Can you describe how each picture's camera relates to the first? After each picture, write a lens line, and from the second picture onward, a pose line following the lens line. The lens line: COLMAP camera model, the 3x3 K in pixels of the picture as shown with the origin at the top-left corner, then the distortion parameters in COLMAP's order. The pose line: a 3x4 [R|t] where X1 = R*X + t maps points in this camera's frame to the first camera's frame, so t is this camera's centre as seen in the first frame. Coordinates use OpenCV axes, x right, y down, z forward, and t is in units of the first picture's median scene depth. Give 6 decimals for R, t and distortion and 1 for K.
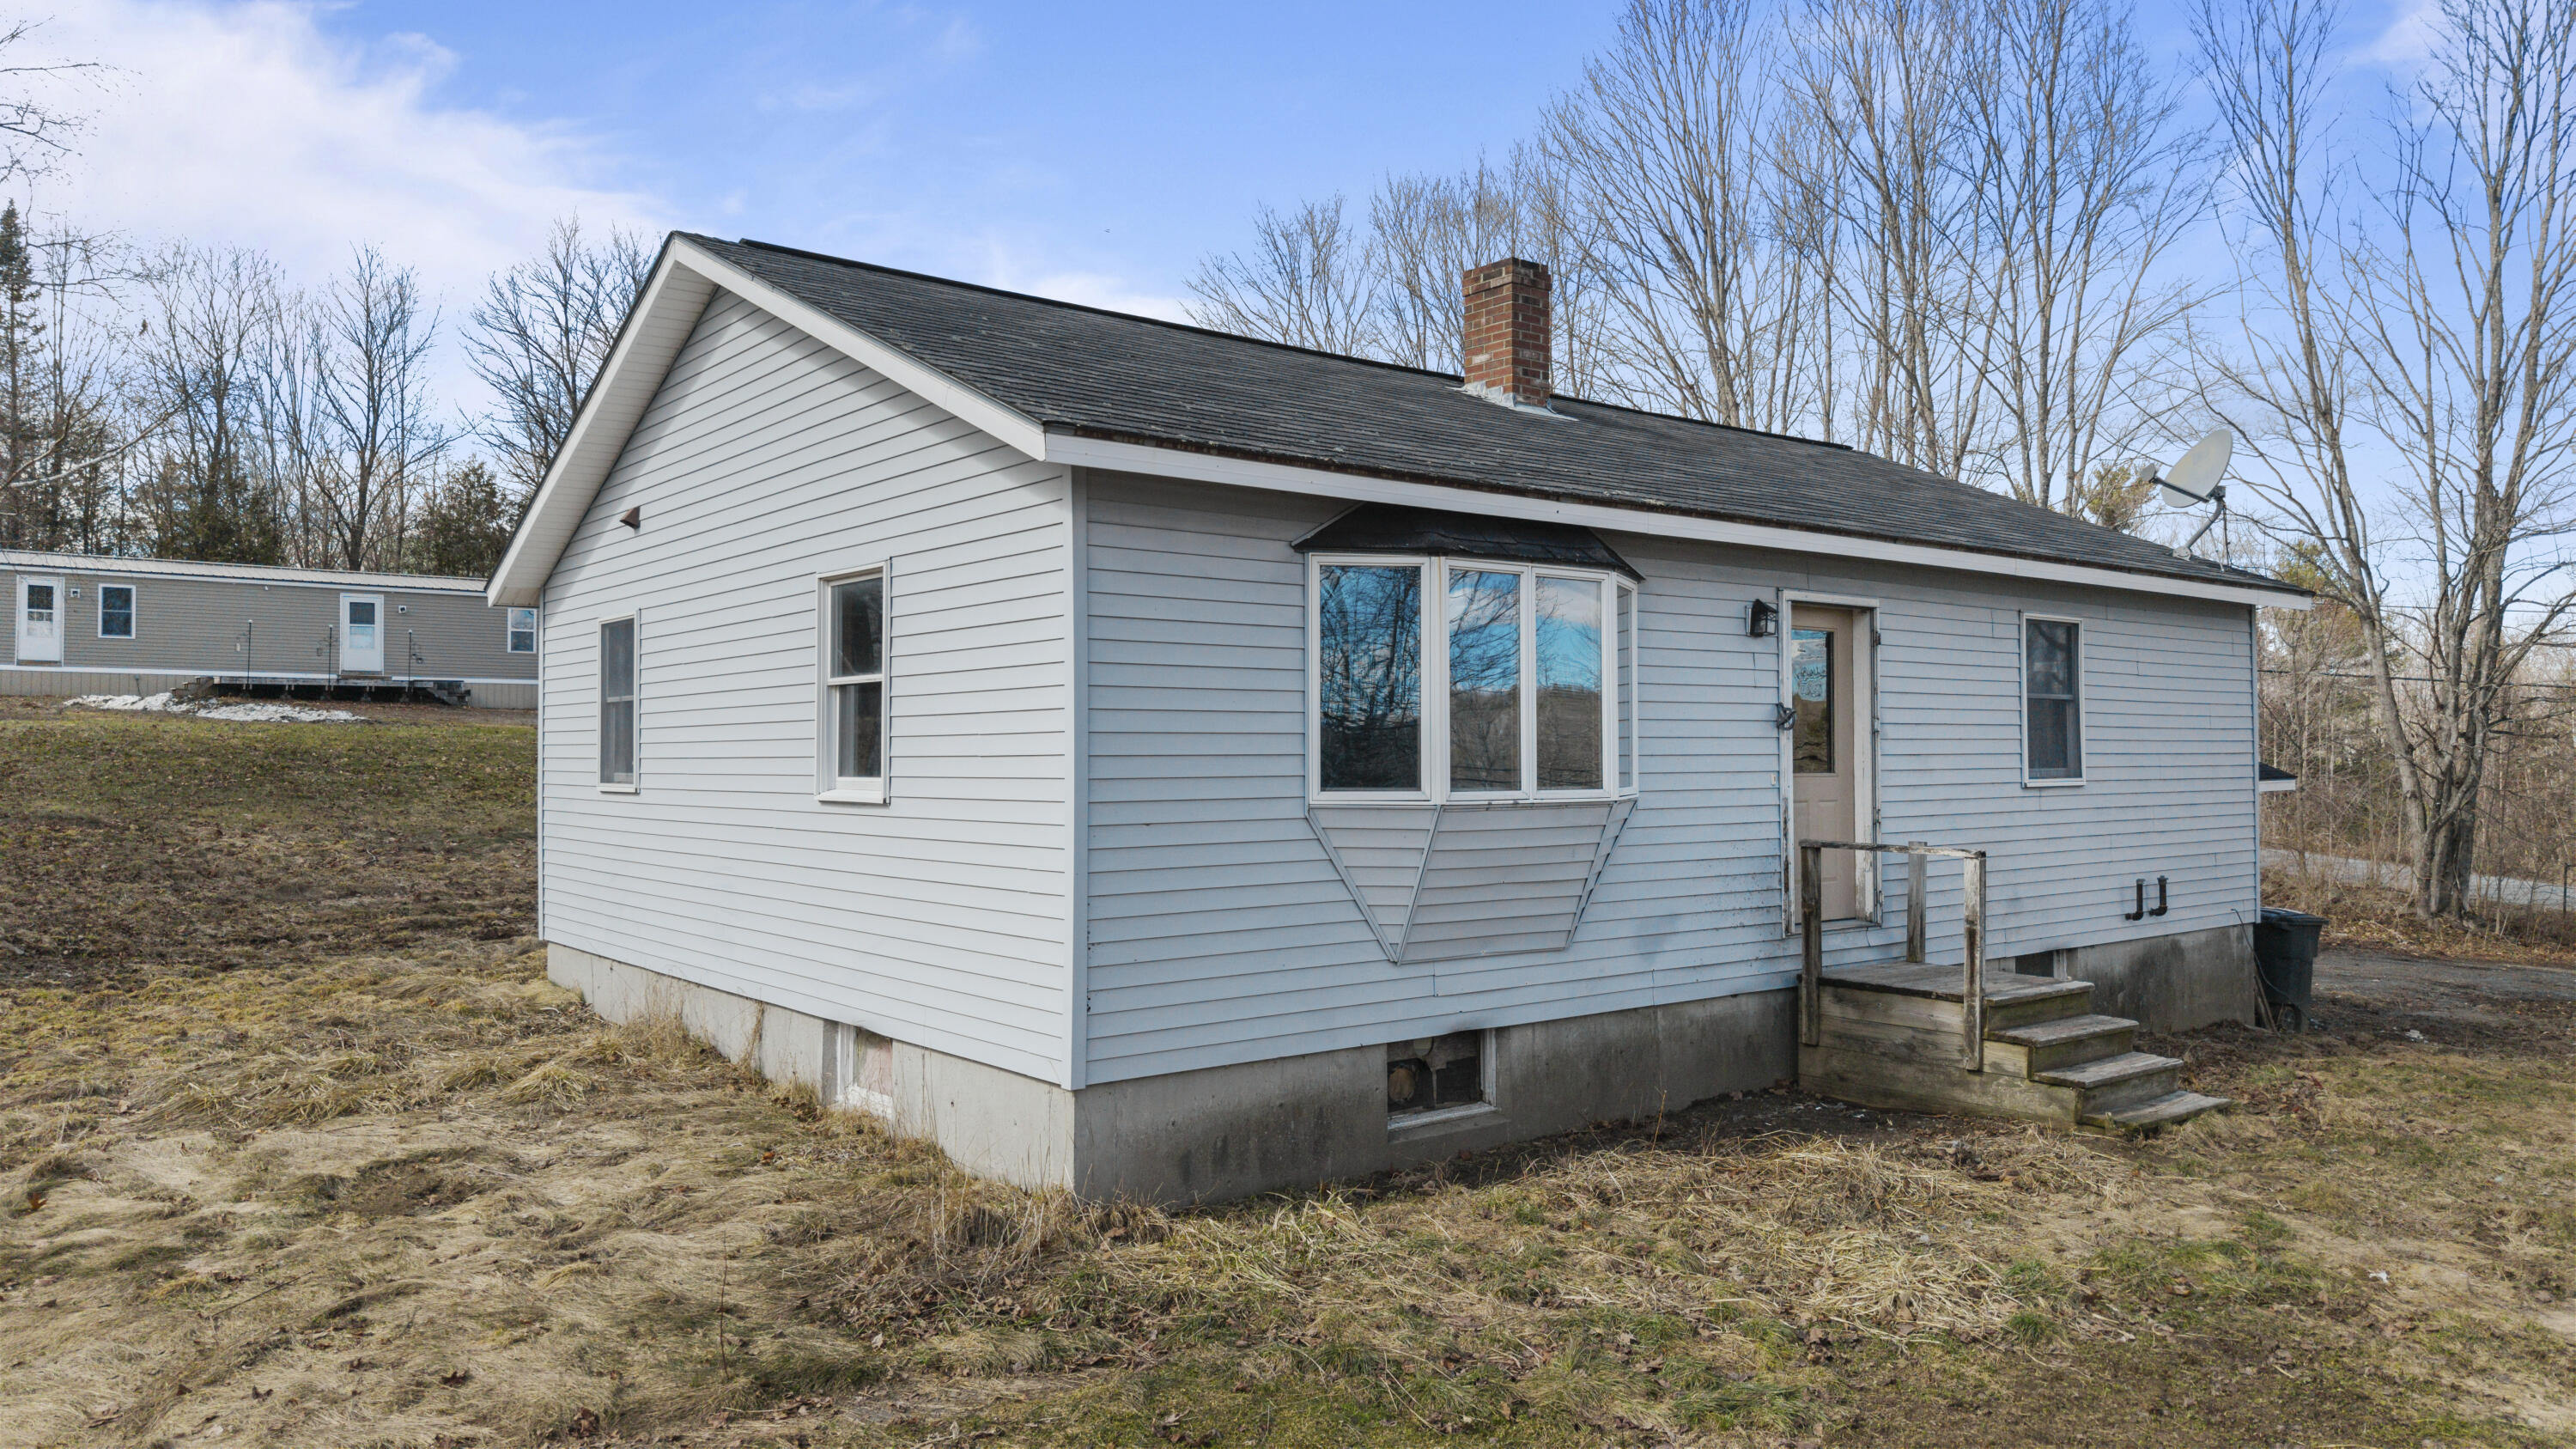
lens RADIAL K [[1728.8, 0, 1301.1], [0, 1728.8, 727.4], [0, 0, 1]] dist [0.070594, -0.063767]
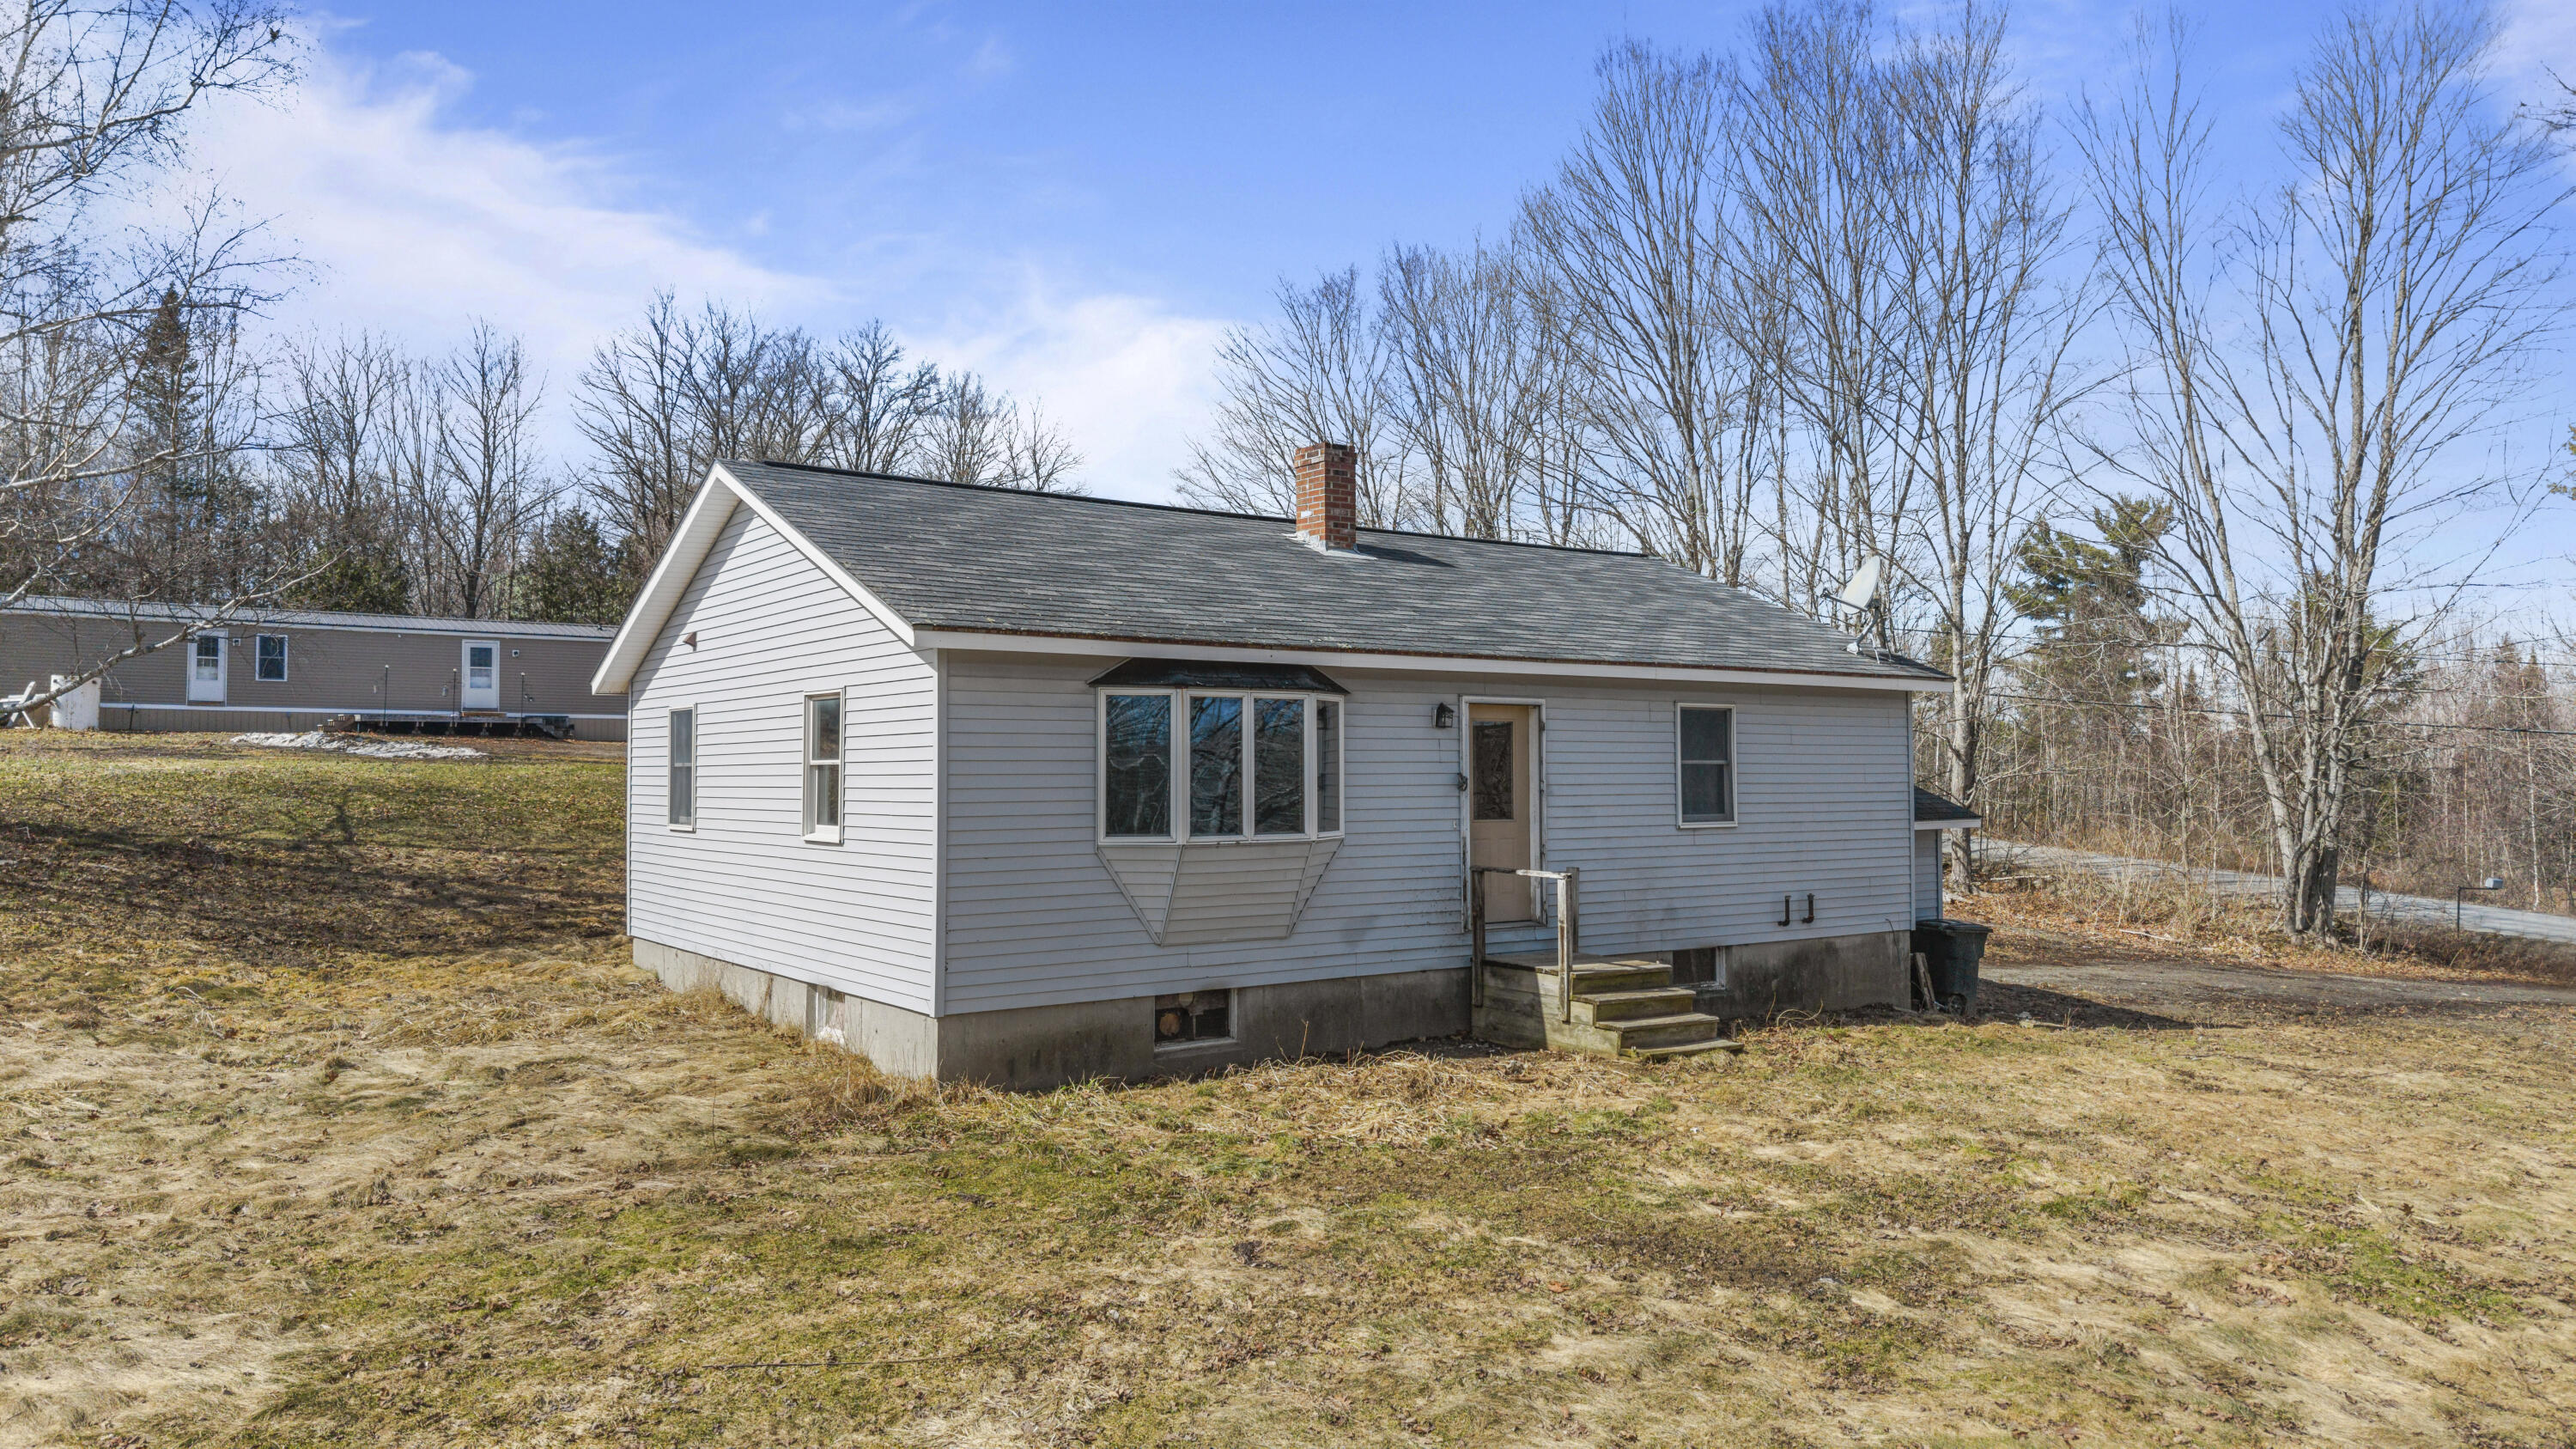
lens RADIAL K [[1675.0, 0, 1288.0], [0, 1675.0, 724.5], [0, 0, 1]] dist [0.084112, -0.090642]
pose [[0.999048, -0.000894, -0.043622, 0.194564], [0.000252, 0.999891, -0.014730, -0.034393], [0.043630, 0.014705, 0.998940, -0.427188]]
